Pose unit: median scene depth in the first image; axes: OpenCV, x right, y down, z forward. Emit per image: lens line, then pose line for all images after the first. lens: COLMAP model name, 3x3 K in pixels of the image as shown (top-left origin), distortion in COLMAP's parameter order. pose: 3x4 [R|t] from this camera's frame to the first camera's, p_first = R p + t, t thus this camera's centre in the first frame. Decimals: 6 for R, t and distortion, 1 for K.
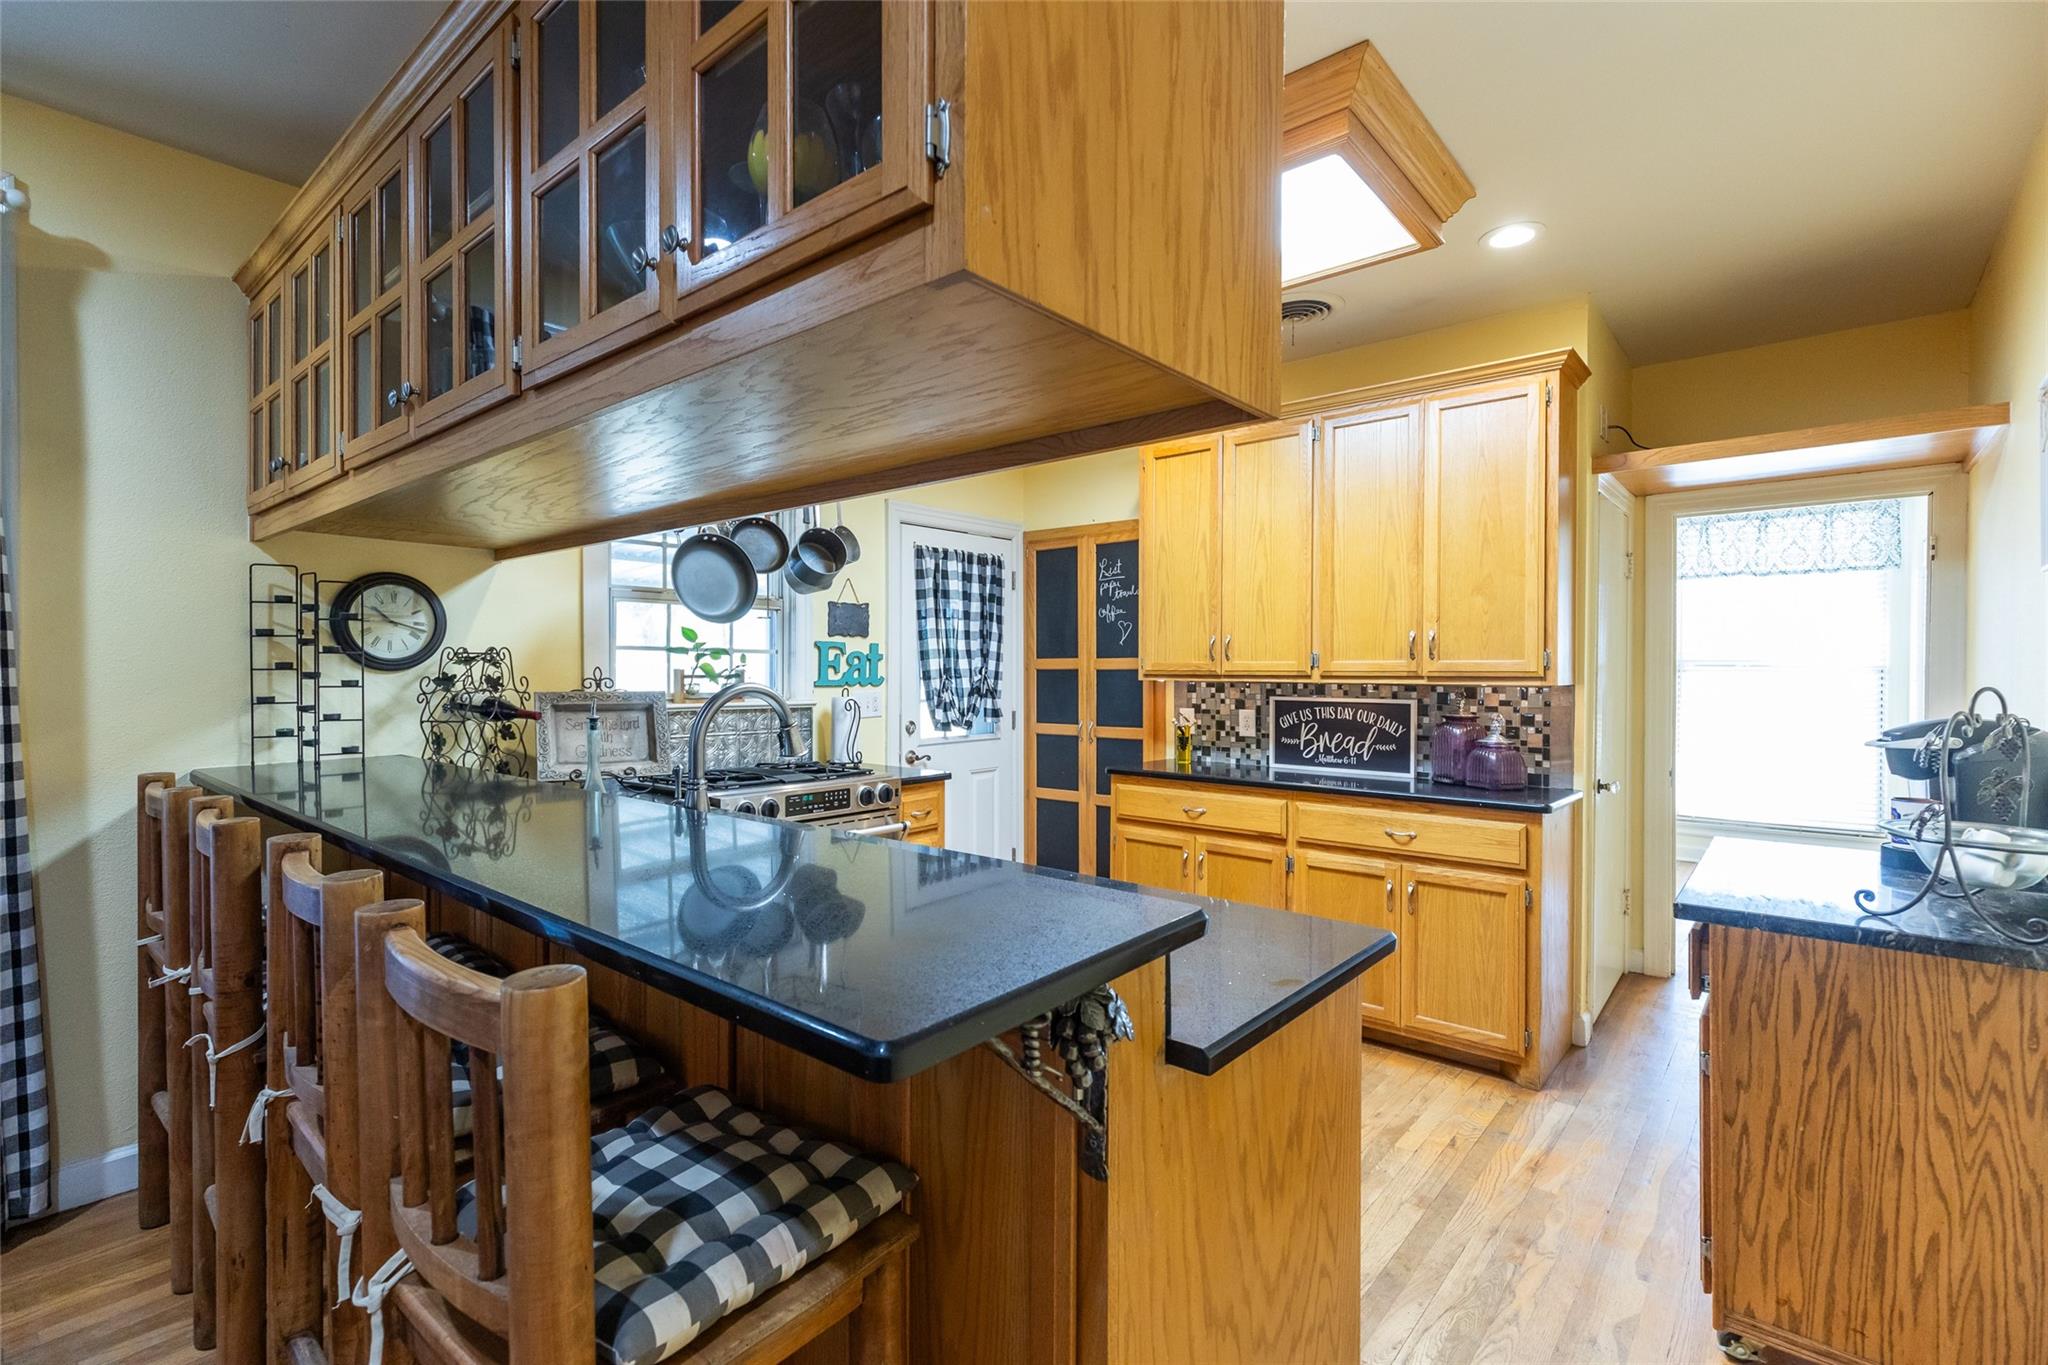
lens RADIAL K [[926.1, 0, 1014.0], [0, 926.1, 690.6], [0, 0, 1]] dist [0.004674, -0.000374]
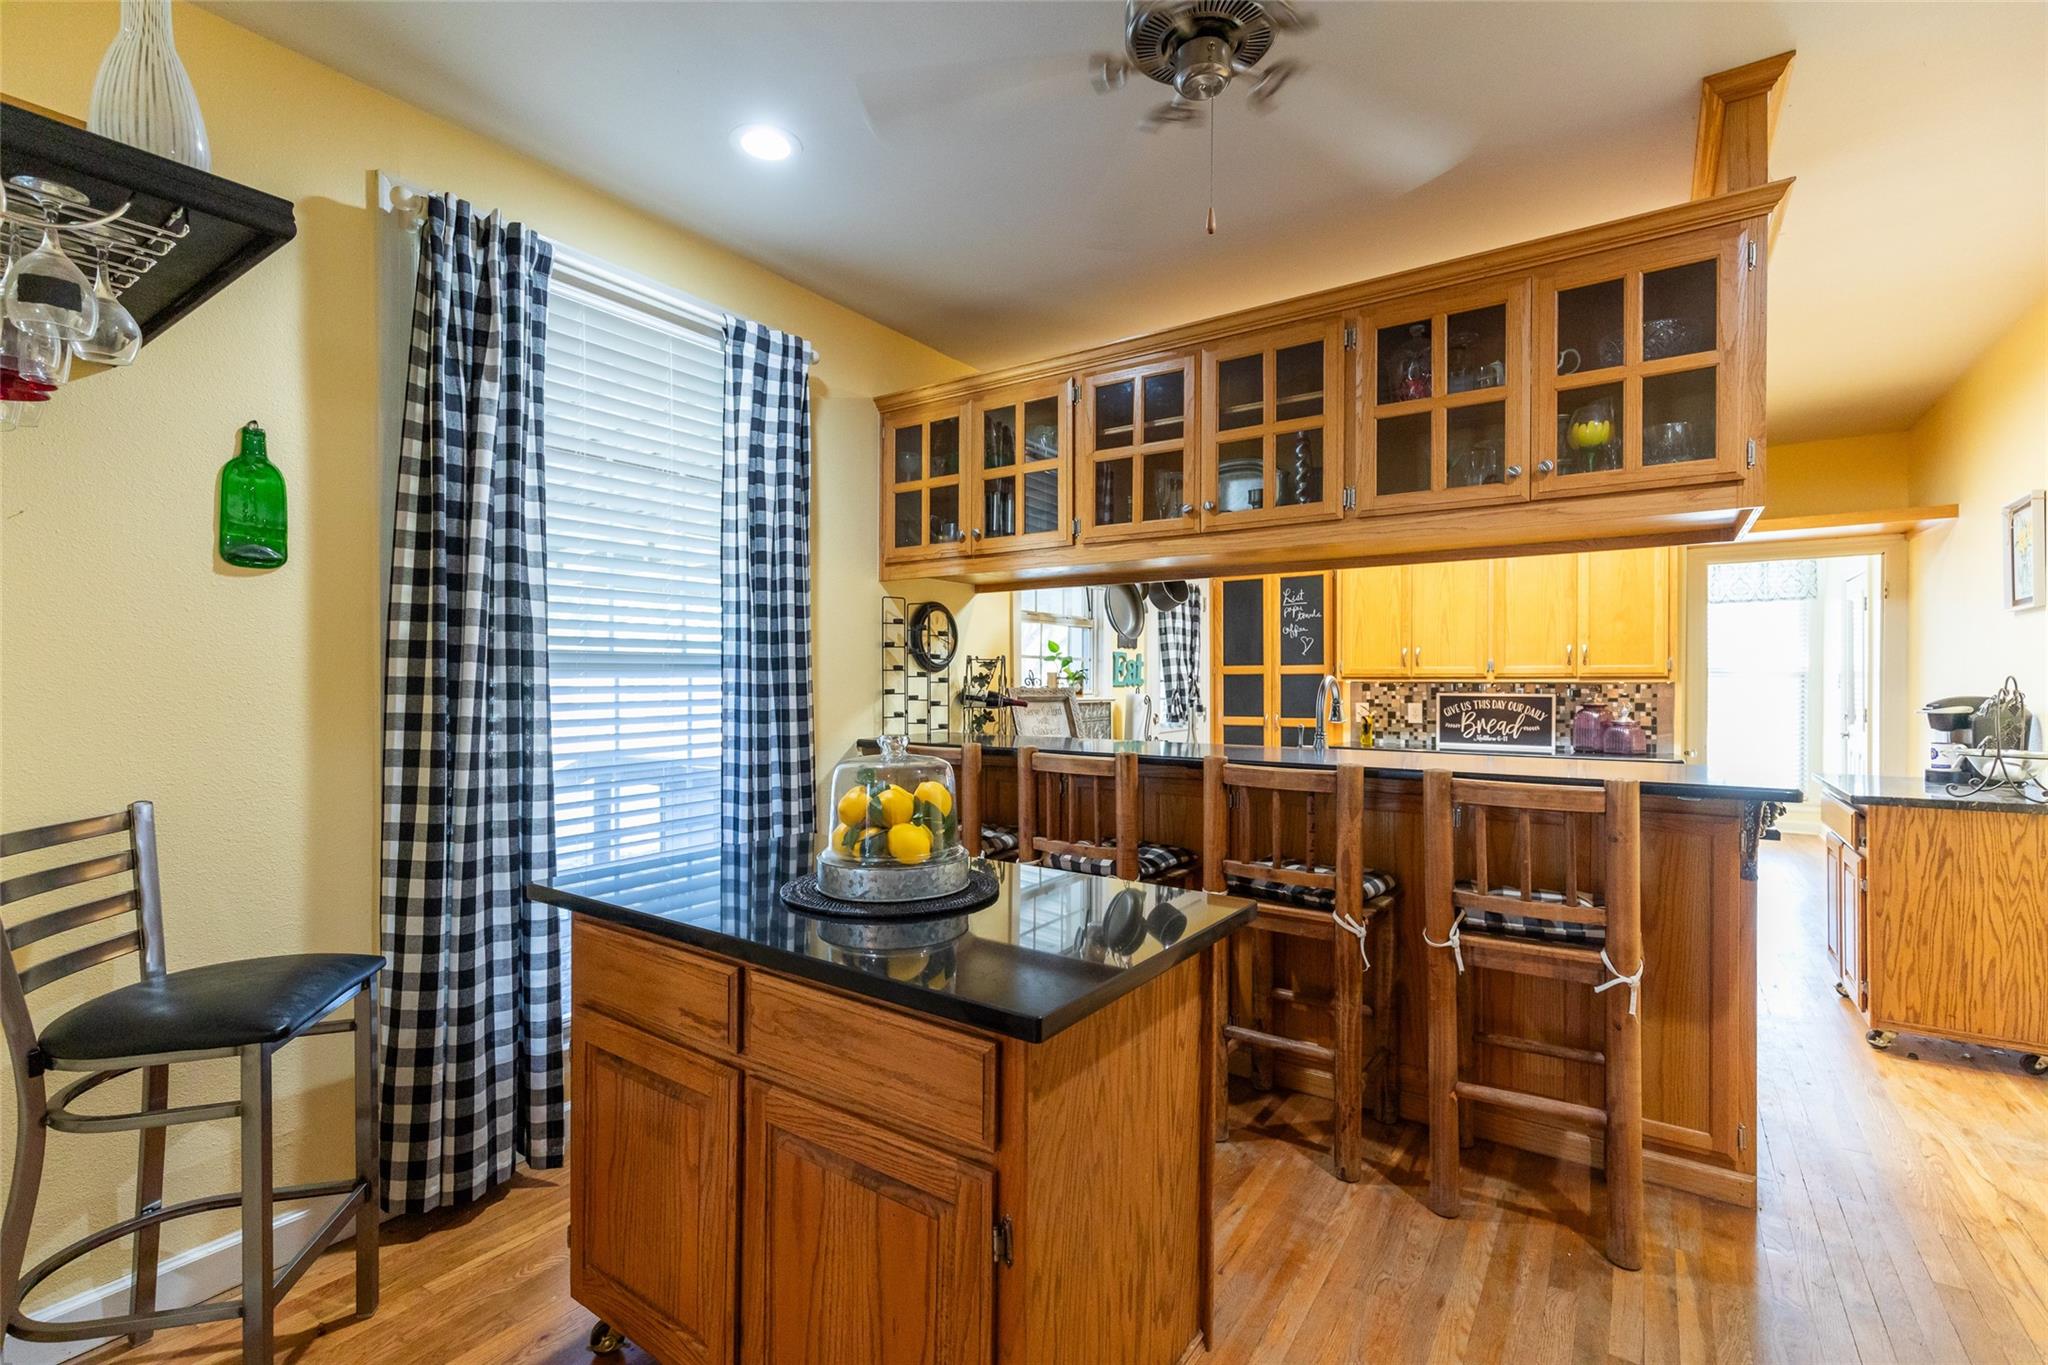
lens RADIAL K [[896.3, 0, 1035.2], [0, 896.3, 701.9], [0, 0, 1]] dist [0.001171, 0.000132]
pose [[0.994342, -0.004383, 0.106134, -0.545572], [0.004362, 0.999990, 0.000426, 0.019762], [-0.106134, 0.000039, 0.994352, -0.295718]]
